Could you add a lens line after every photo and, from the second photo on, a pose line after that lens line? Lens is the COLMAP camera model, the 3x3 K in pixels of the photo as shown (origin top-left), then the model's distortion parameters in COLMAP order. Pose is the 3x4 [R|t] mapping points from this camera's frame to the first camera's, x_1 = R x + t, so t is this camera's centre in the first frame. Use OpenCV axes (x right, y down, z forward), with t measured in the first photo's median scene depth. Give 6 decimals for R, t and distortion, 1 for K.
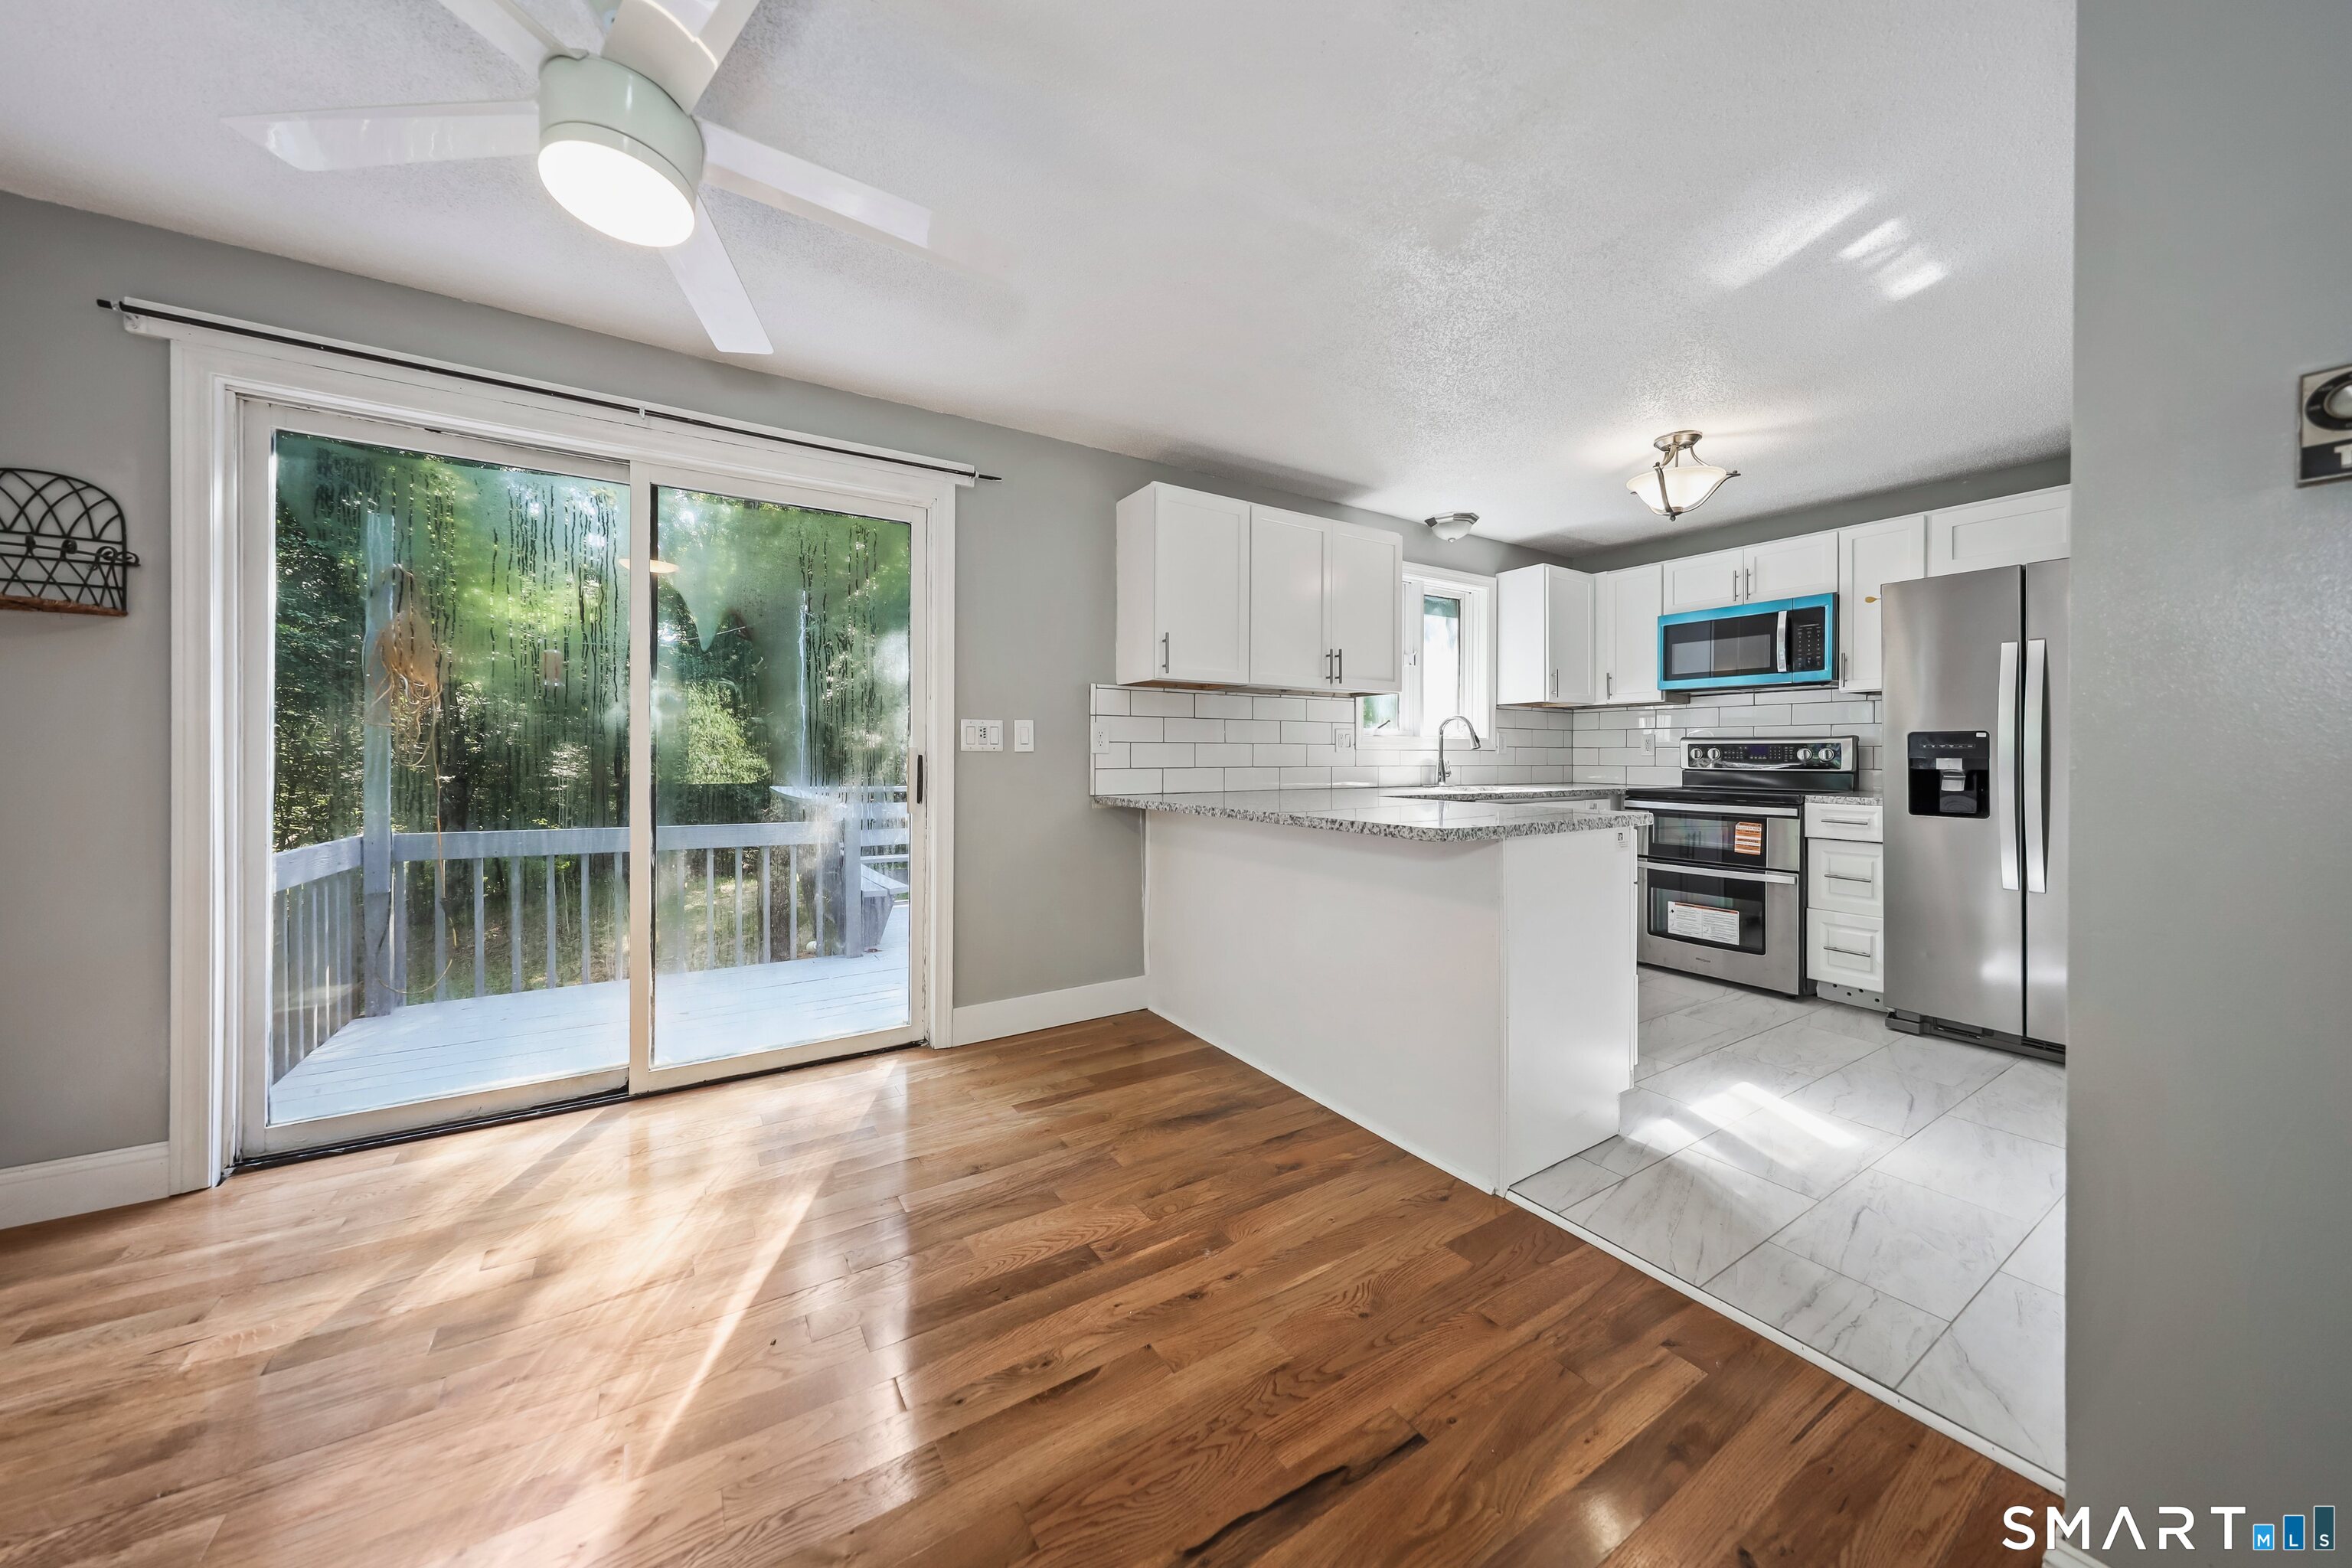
lens RADIAL K [[797.9, 0, 1162.0], [0, 797.9, 752.6], [0, 0, 1]] dist [0.001517, 0.000010]
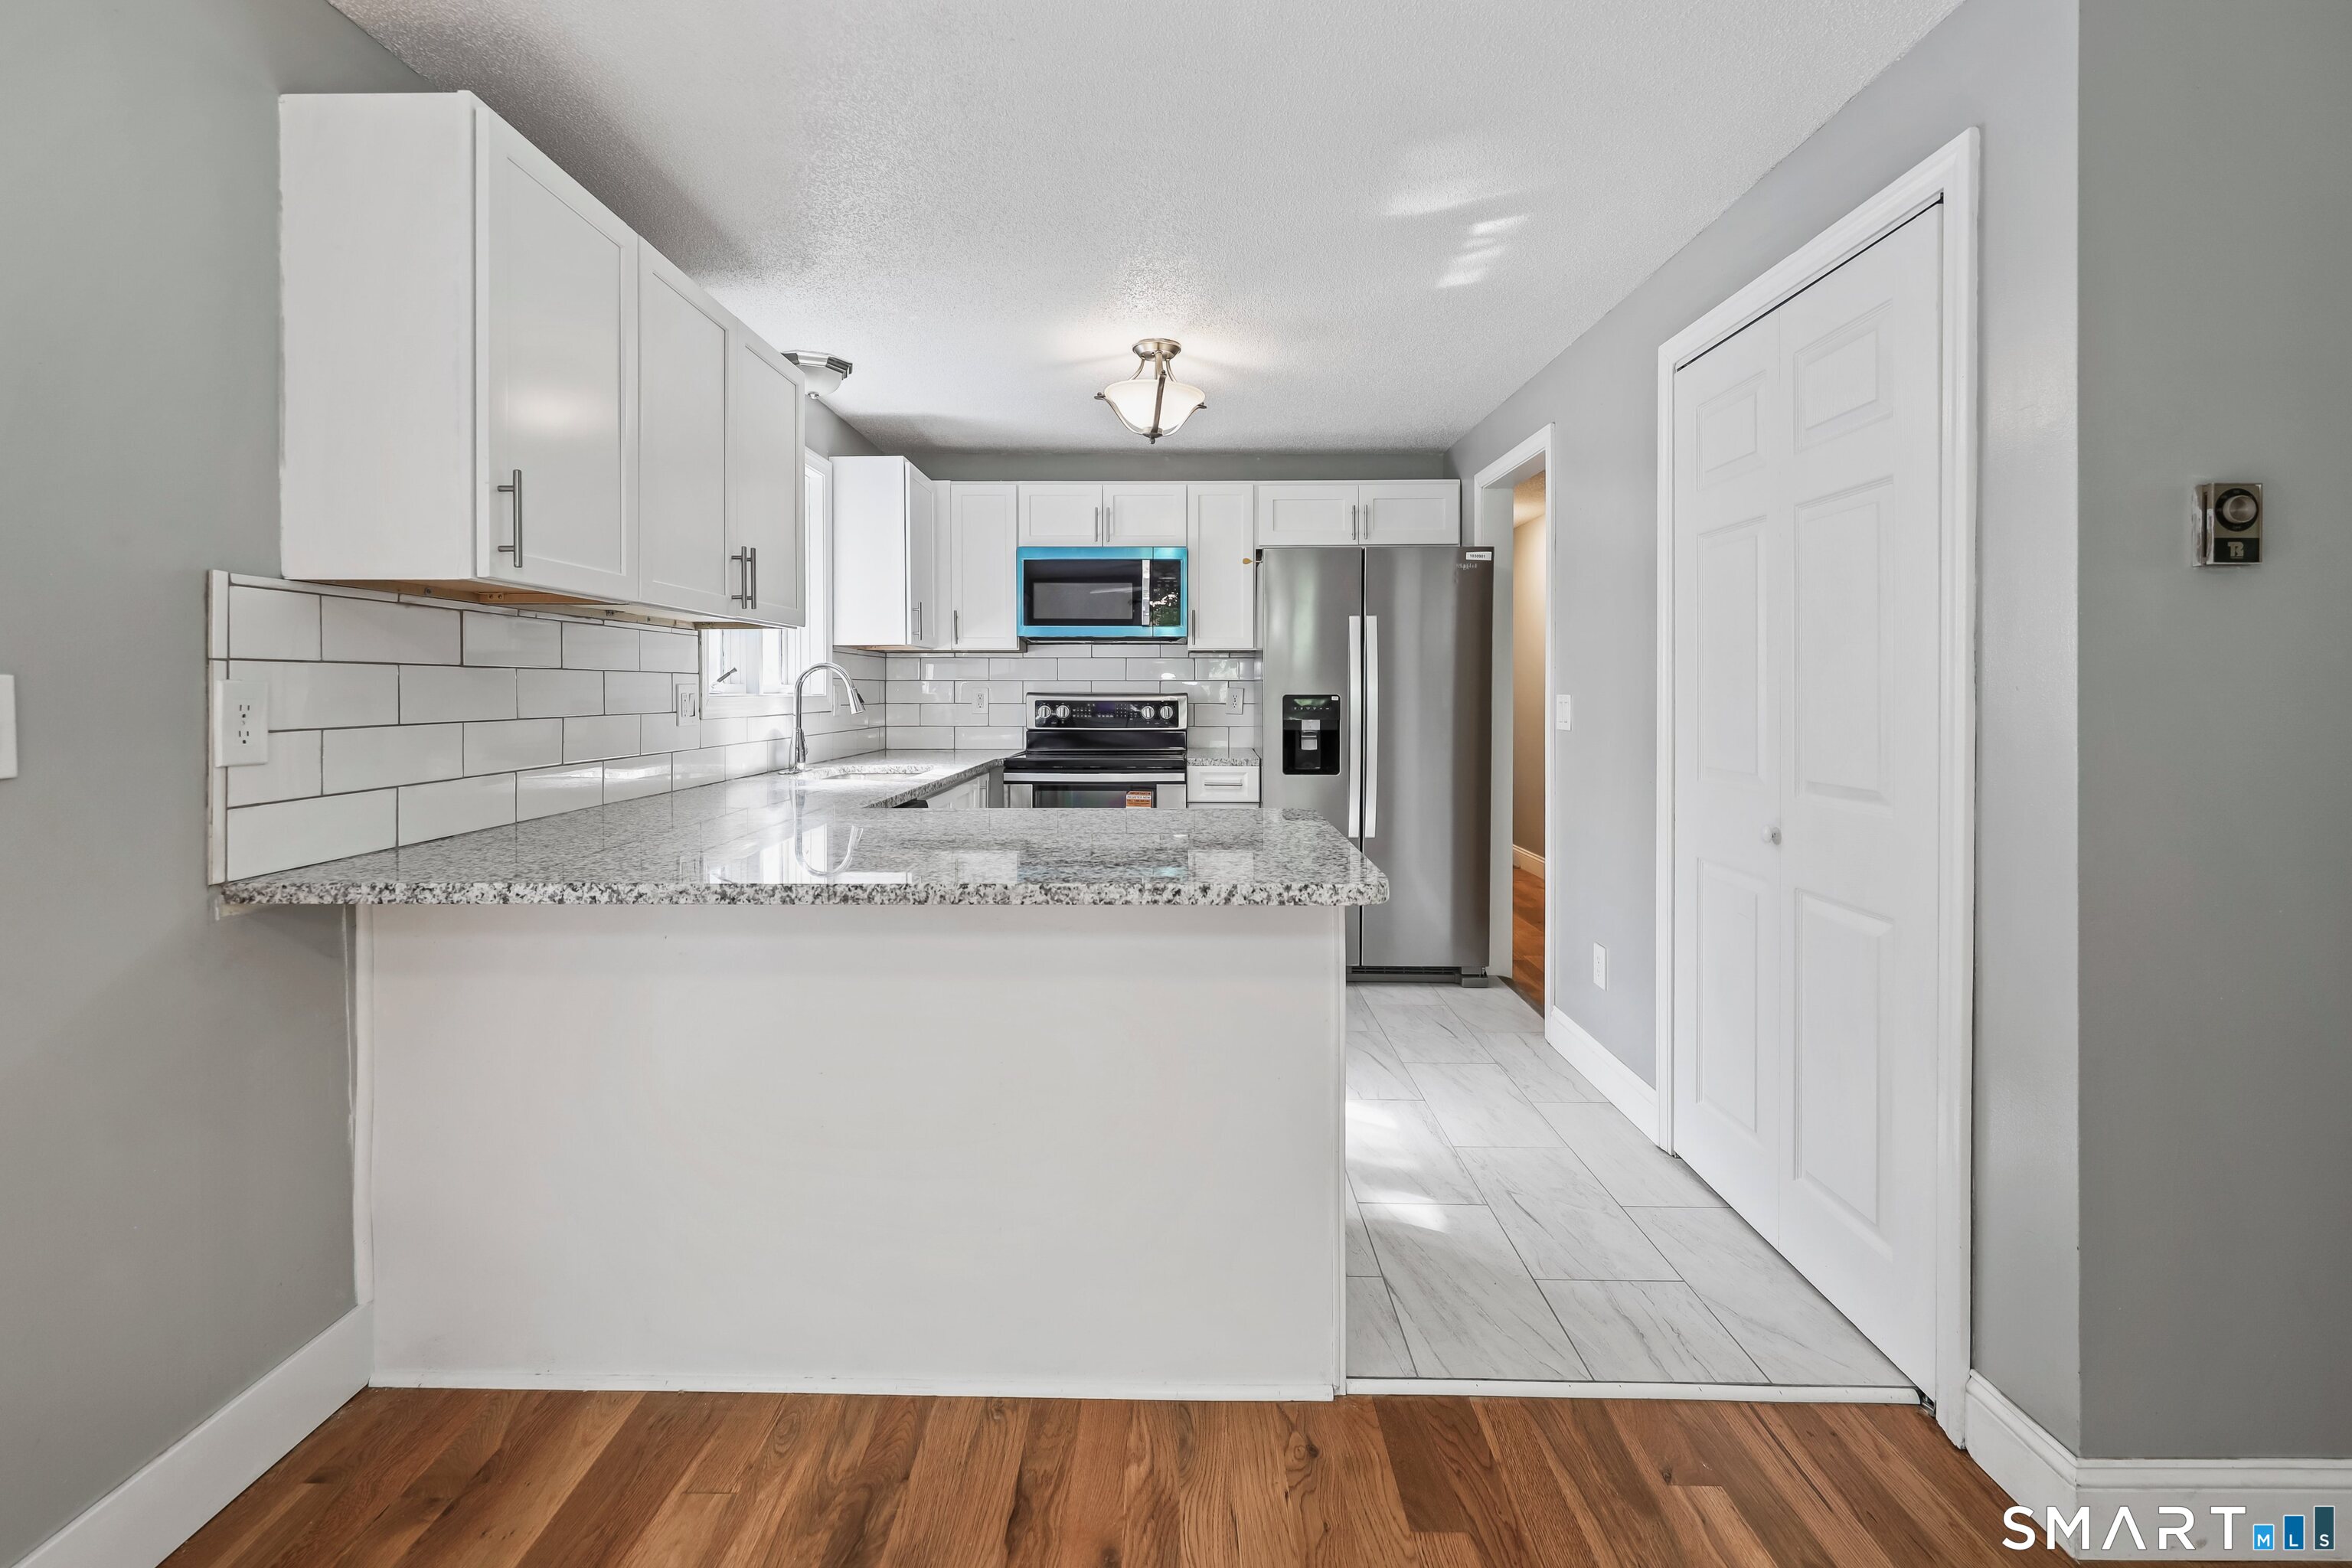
lens RADIAL K [[1017.2, 0, 1159.1], [0, 1017.2, 691.9], [0, 0, 1]] dist [0.001439, -0.000342]
pose [[0.543405, -0.005388, 0.839453, -0.248866], [0.001082, 0.999983, 0.005718, -0.035746], [-0.839470, -0.002198, 0.543402, 0.410865]]
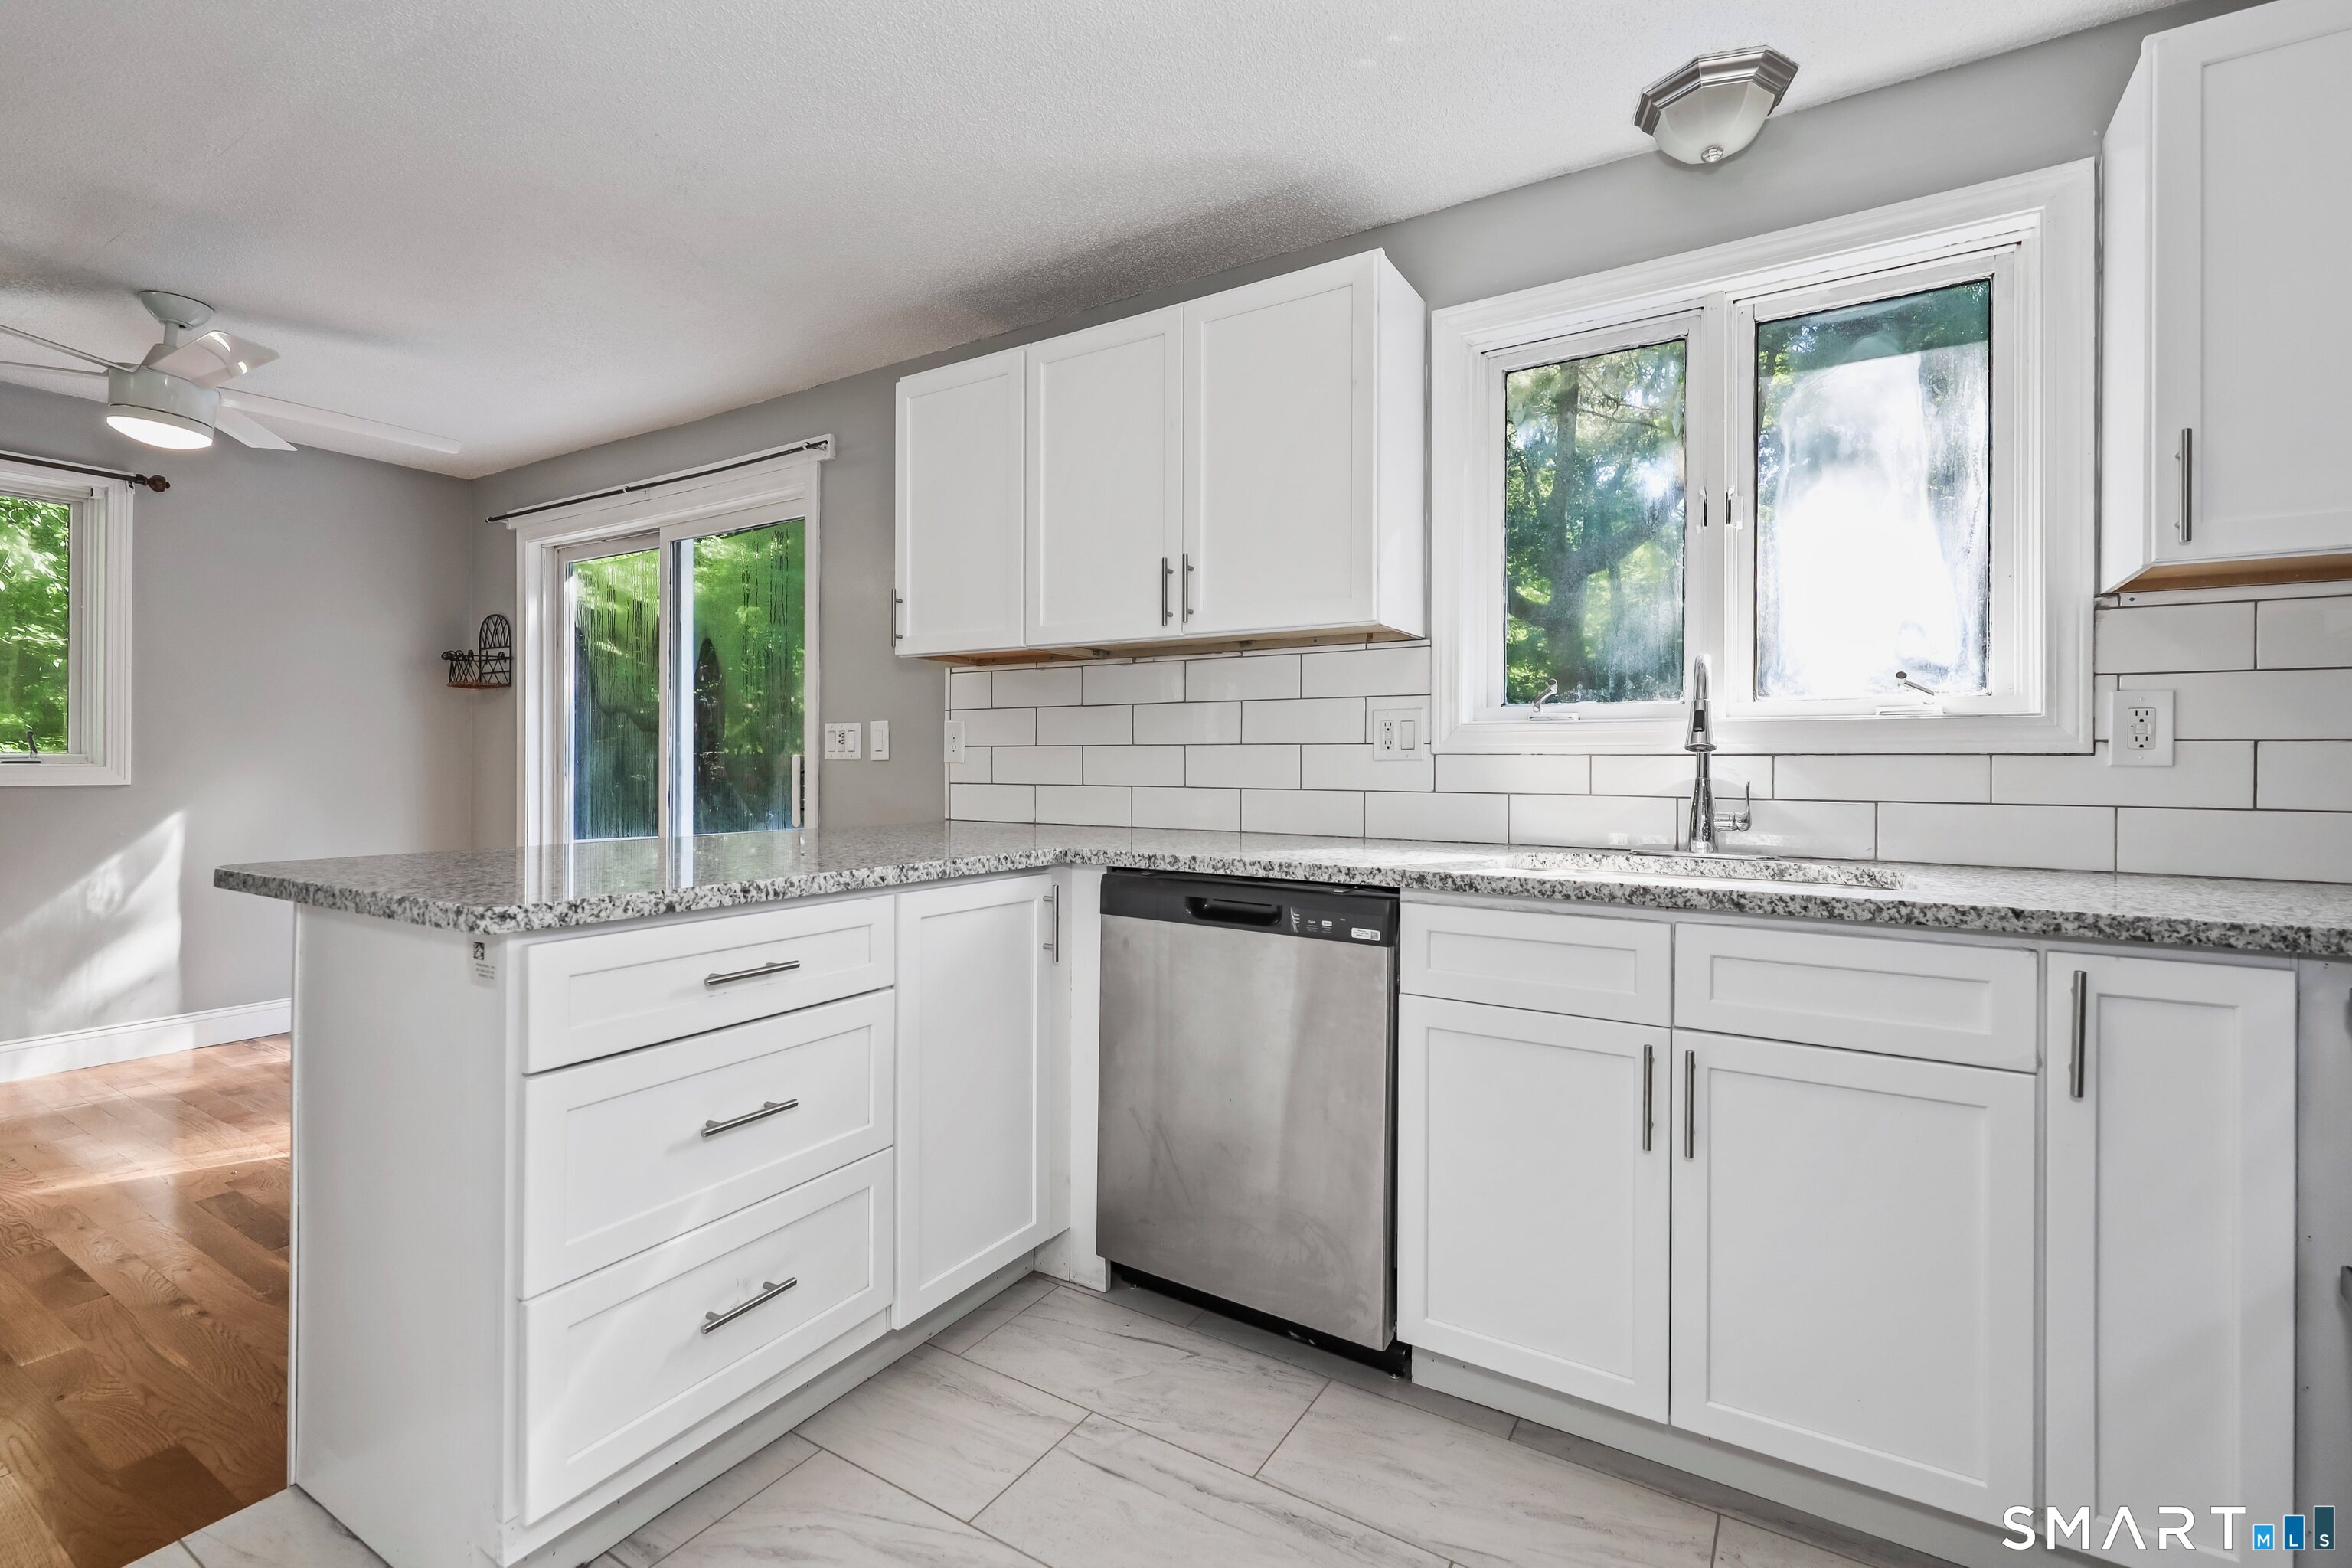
lens RADIAL K [[1046.4, 0, 1153.1], [0, 1046.4, 750.1], [0, 0, 1]] dist [0.001933, -0.000044]
pose [[0.440247, -0.013013, -0.897782, 0.898408], [-0.002973, 0.999868, -0.015951, 0.004601], [0.897872, 0.009691, 0.440151, 0.770670]]
